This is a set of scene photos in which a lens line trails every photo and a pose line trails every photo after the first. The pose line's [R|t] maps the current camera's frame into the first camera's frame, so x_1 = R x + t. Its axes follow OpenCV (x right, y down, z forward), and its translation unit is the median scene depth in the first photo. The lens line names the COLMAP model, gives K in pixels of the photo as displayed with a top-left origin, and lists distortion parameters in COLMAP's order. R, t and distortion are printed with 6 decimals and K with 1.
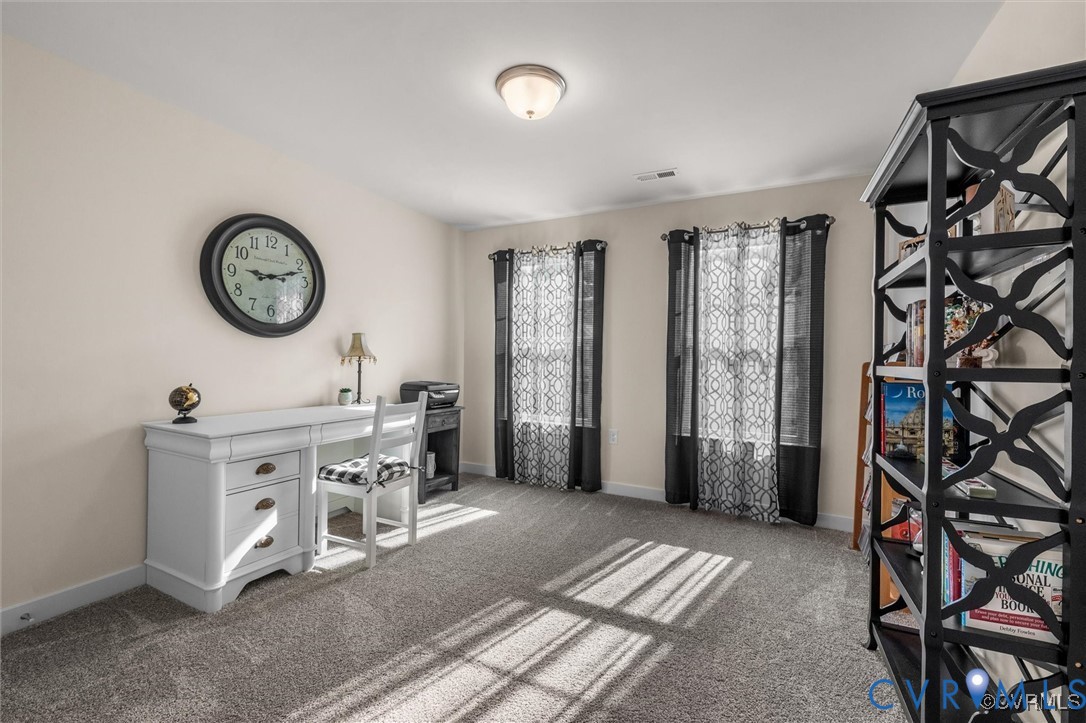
lens RADIAL K [[436.5, 0, 552.4], [0, 436.5, 354.4], [0, 0, 1]] dist [-0.000046, -0.000095]
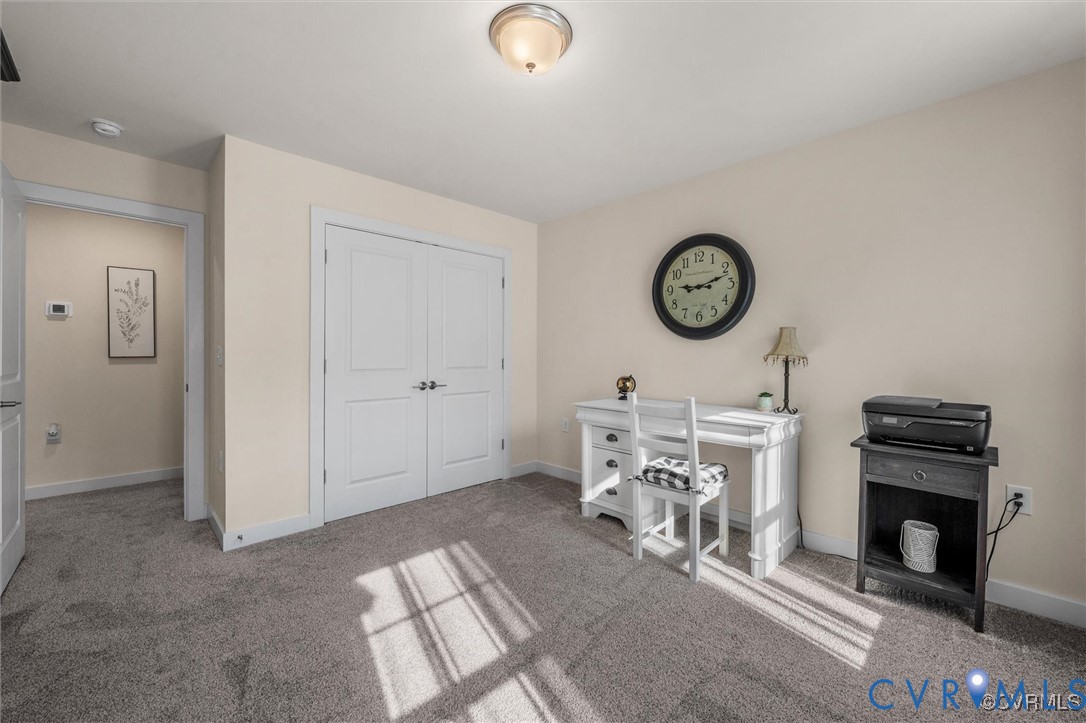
lens RADIAL K [[436.5, 0, 552.4], [0, 436.5, 354.4], [0, 0, 1]] dist [-0.000046, -0.000095]
pose [[-0.322978, -0.016861, -0.946256, 0.598107], [0.000604, 0.999837, -0.018022, 0.020517], [0.946406, -0.006392, -0.322915, 1.075876]]
